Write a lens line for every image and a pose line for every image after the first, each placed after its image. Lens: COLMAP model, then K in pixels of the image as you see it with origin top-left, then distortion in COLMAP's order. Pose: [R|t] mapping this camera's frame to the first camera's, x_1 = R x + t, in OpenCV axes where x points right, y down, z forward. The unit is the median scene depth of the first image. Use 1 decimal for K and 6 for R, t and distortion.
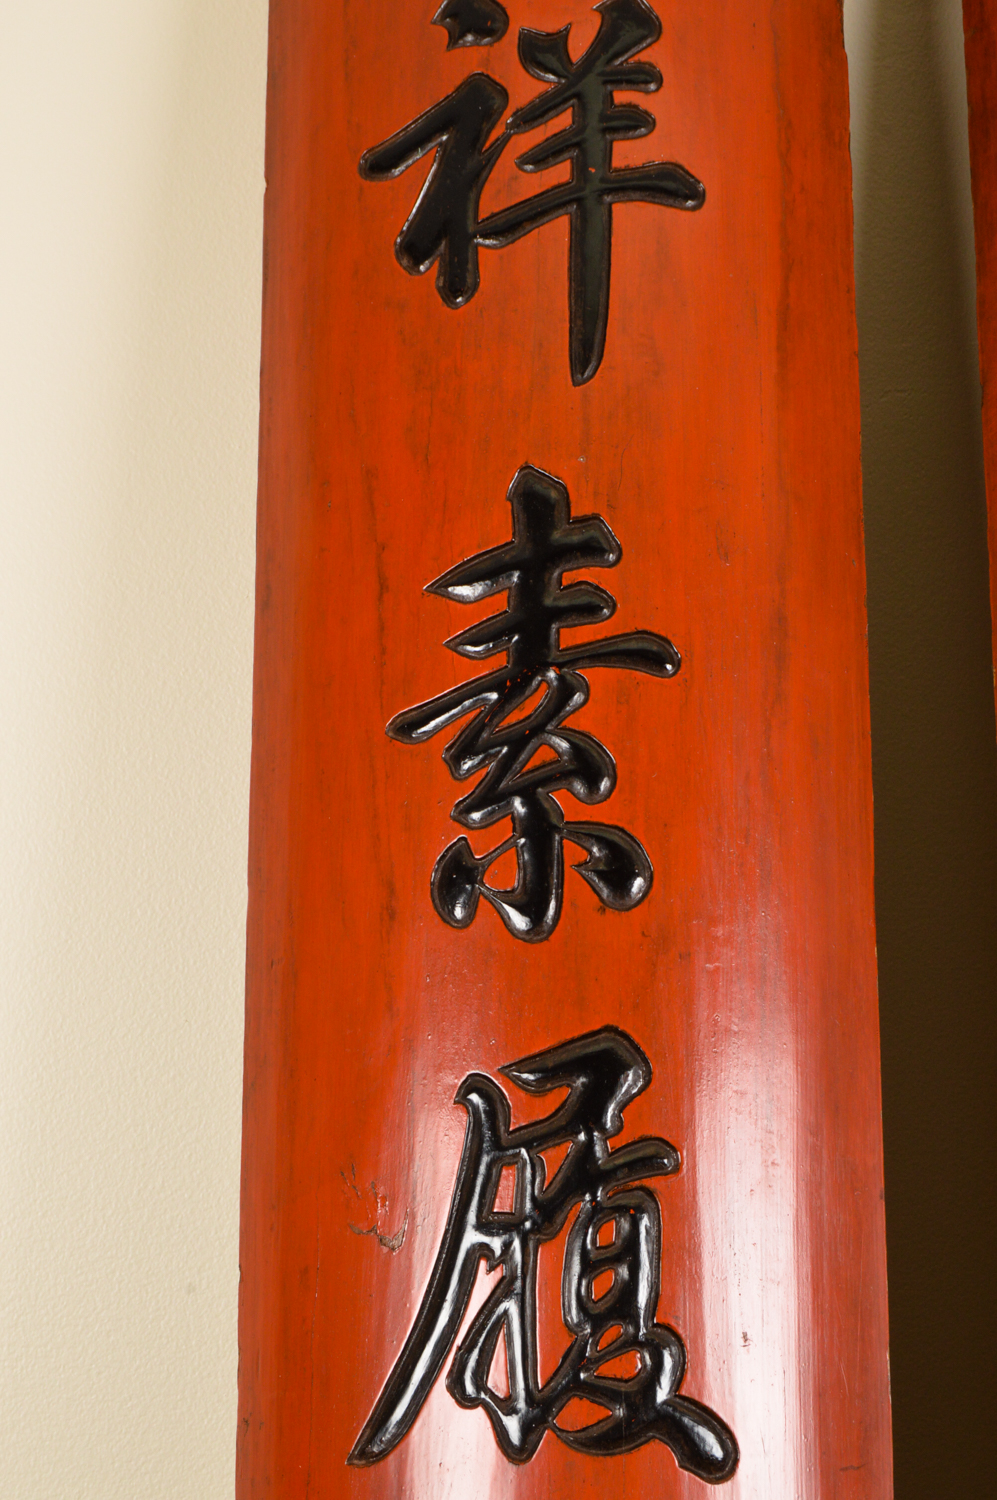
lens RADIAL K [[3495.4, 0, 500.3], [0, 3495.4, 748.2], [0, 0, 1]] dist [-0.033798, 0.000000]
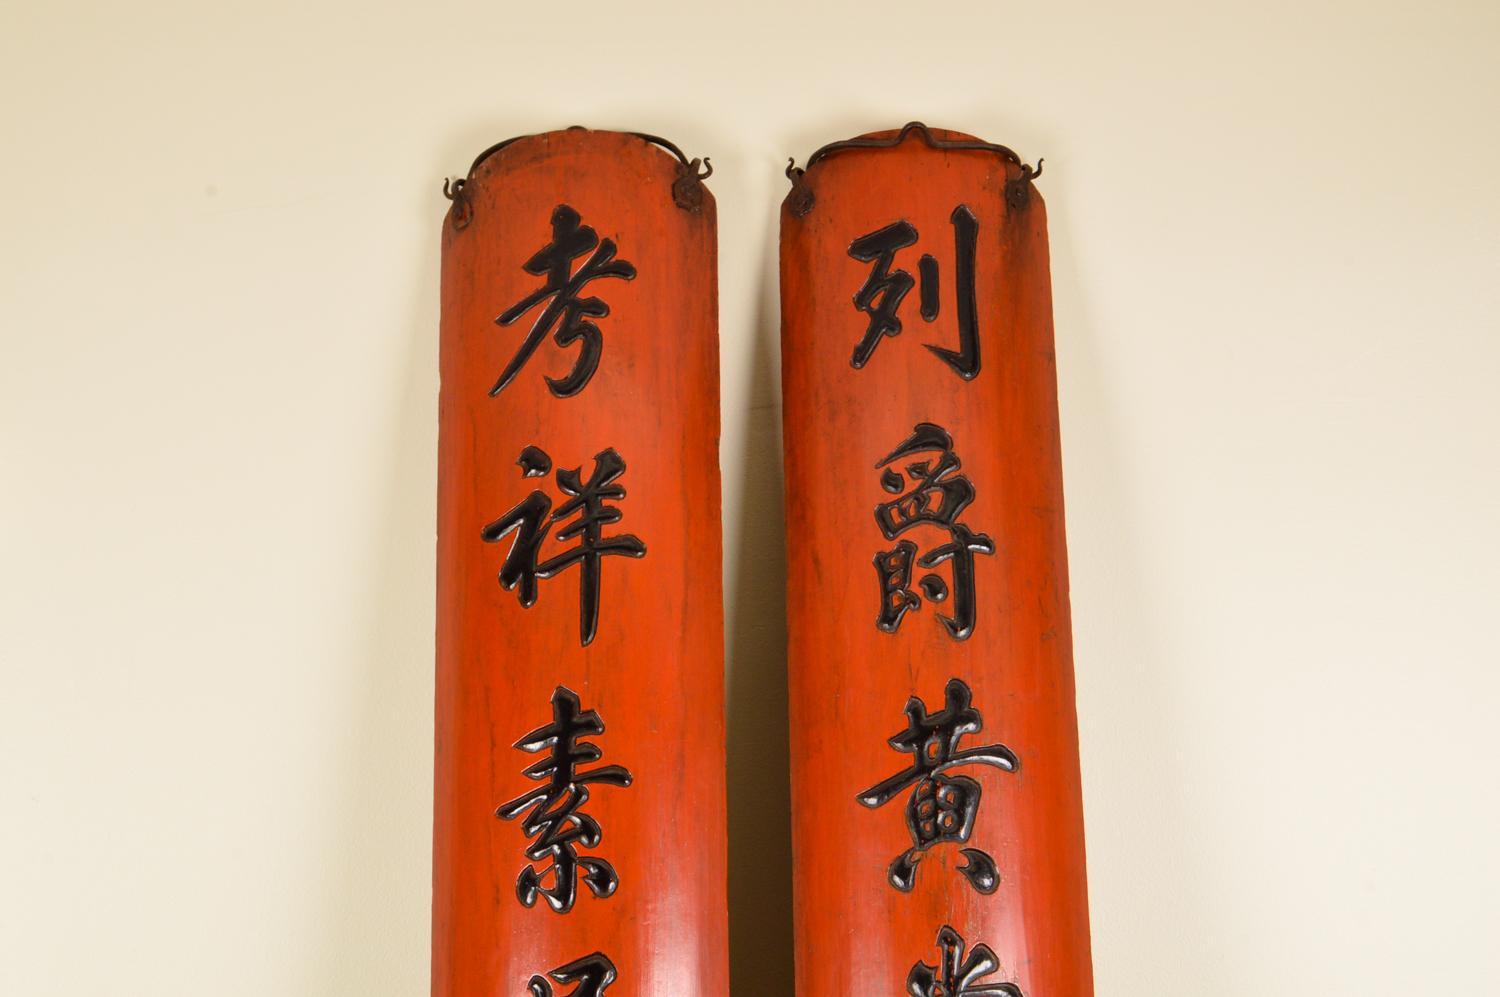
lens RADIAL K [[3495.4, 0, 747.9], [0, 3495.4, 503.7], [0, 0, 1]] dist [-0.033798, 0.000000]
pose [[0.999781, -0.020907, -0.000572, 0.123612], [0.020865, 0.998910, -0.041745, -0.099687], [0.001444, 0.041724, 0.999128, -1.107306]]
